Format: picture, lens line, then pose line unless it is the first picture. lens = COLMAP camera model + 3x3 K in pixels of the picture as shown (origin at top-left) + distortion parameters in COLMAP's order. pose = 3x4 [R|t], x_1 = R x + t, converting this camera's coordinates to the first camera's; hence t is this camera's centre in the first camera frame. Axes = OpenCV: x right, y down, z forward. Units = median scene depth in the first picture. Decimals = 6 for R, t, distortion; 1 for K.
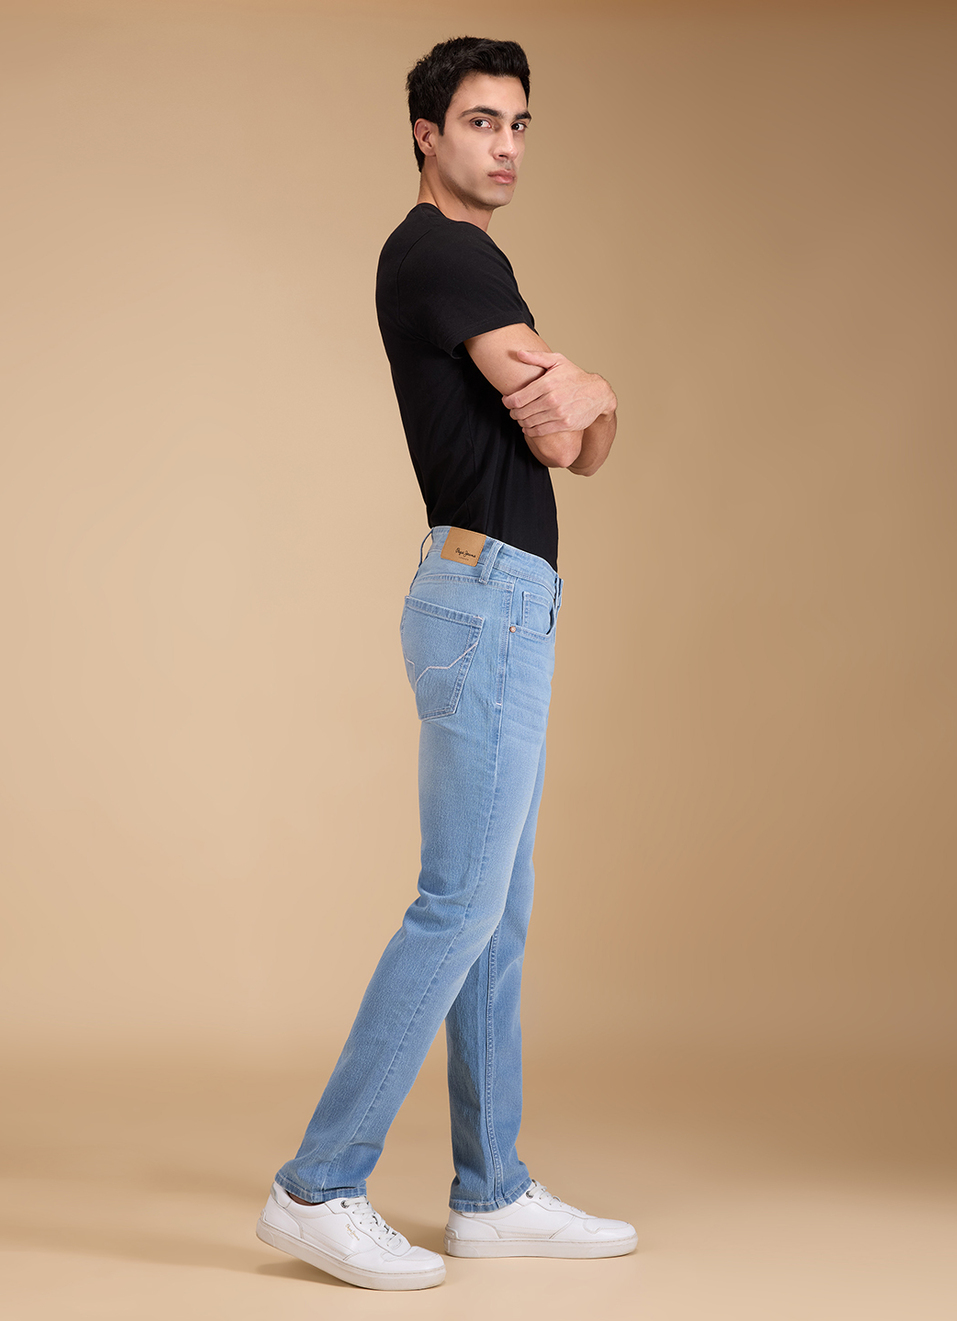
lens RADIAL K [[2169.6, 0, 478.5], [0, 2169.6, 660.5], [0, 0, 1]] dist [-0.010086, -0.032593]
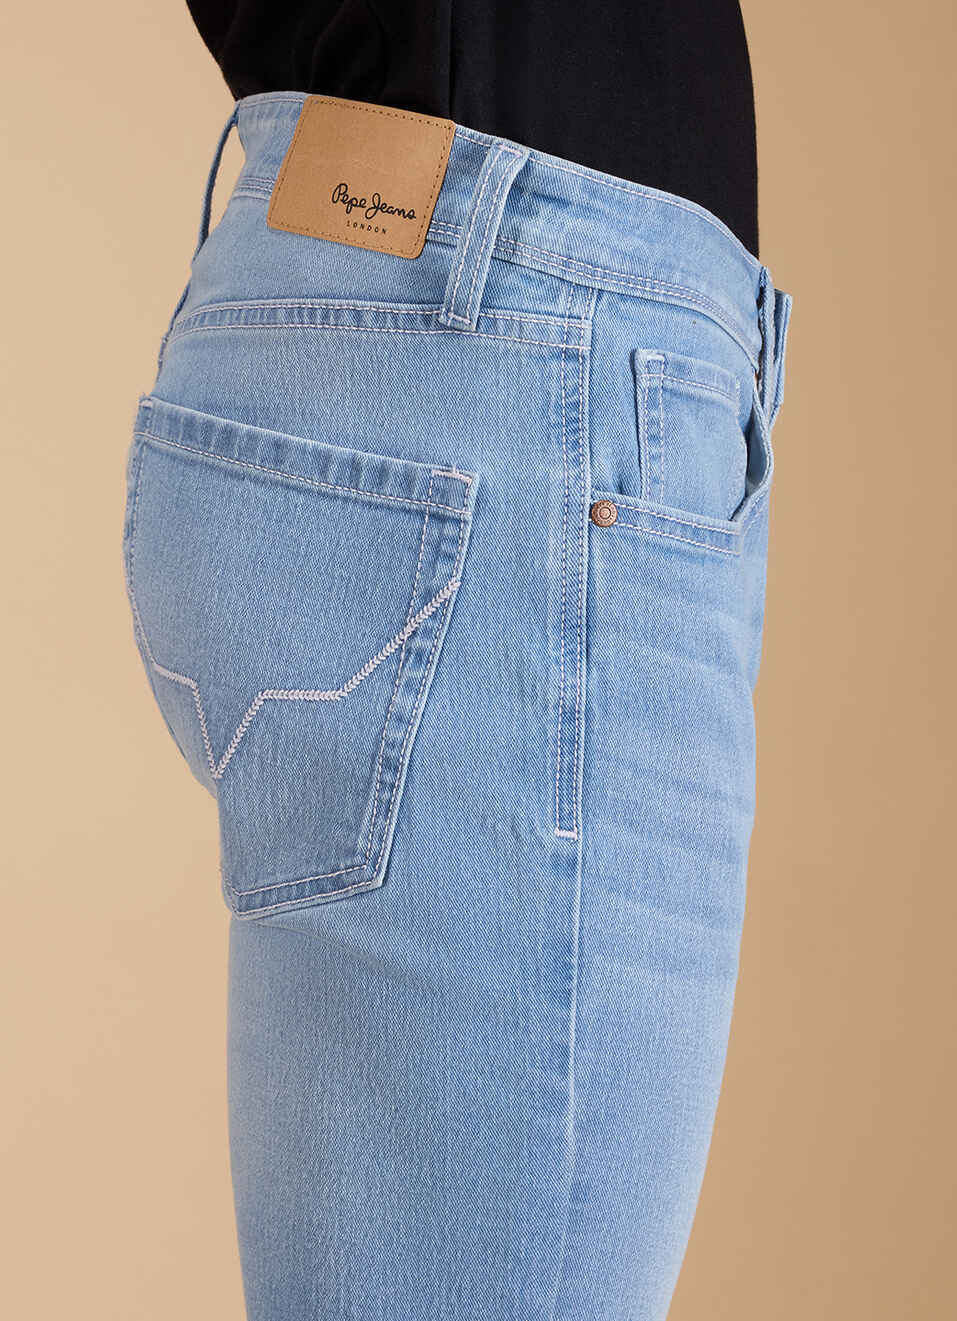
lens RADIAL K [[5128.0, 0, 478.5], [0, 5128.0, 660.5], [0, 0, 1]] dist [0.208147, -3.264417]
pose [[0.995006, -0.074745, 0.066146, -0.035341], [0.072861, 0.996877, 0.030458, -0.016278], [-0.068216, -0.025487, 0.997345, 0.443083]]
